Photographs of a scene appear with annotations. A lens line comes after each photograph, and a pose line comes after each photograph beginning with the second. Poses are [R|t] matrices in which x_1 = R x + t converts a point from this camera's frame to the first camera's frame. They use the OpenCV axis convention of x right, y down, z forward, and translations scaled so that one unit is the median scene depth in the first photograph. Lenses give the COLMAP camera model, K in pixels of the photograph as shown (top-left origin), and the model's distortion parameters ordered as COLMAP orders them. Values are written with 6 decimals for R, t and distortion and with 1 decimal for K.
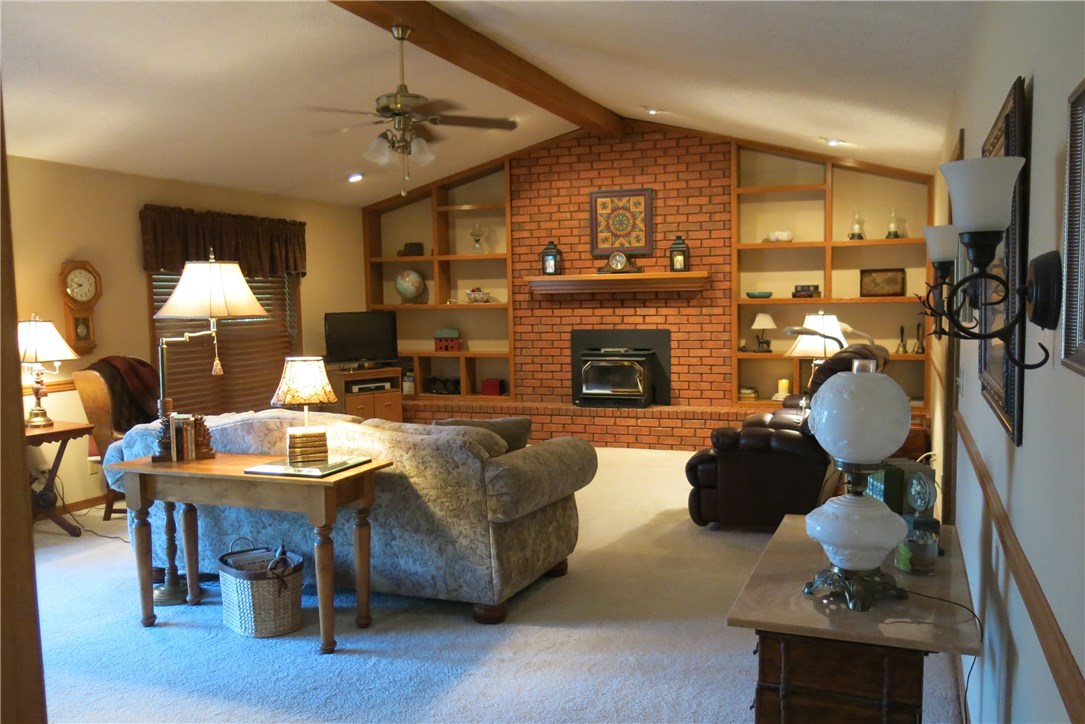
lens RADIAL K [[906.7, 0, 542.6], [0, 906.7, 370.1], [0, 0, 1]] dist [-0.025278, 0.013039]
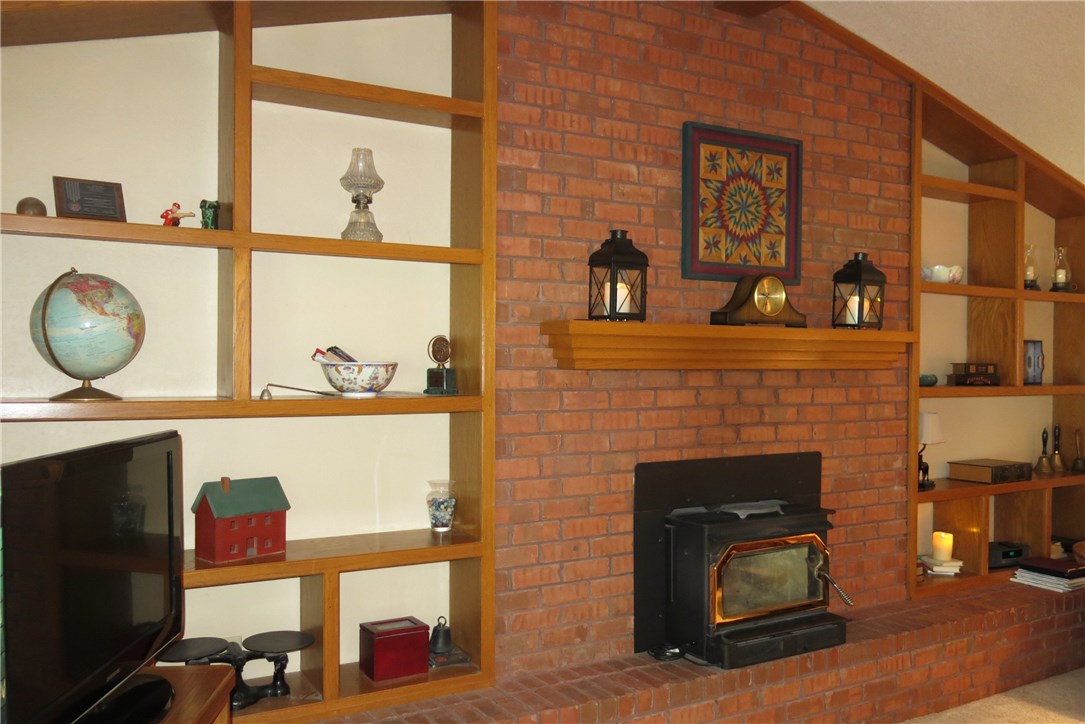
lens RADIAL K [[906.7, 0, 542.6], [0, 906.7, 370.1], [0, 0, 1]] dist [-0.025278, 0.013039]
pose [[0.624172, 0.015746, 0.781128, -0.305621], [0.047084, 0.997222, -0.057725, -0.066084], [-0.779867, 0.072809, 0.621697, 0.812052]]
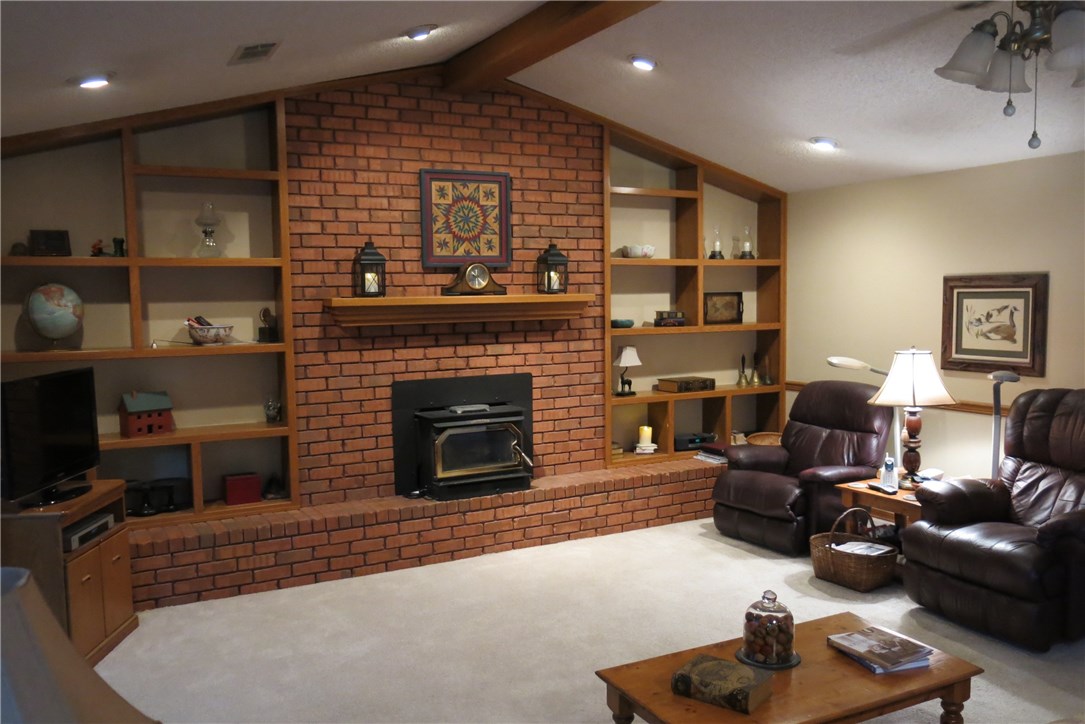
lens RADIAL K [[906.7, 0, 542.6], [0, 906.7, 370.1], [0, 0, 1]] dist [-0.025278, 0.013039]
pose [[0.651178, -0.057039, 0.756778, -0.394296], [0.065080, 0.997695, 0.019199, -0.059915], [-0.756129, 0.036749, 0.653390, 0.517564]]
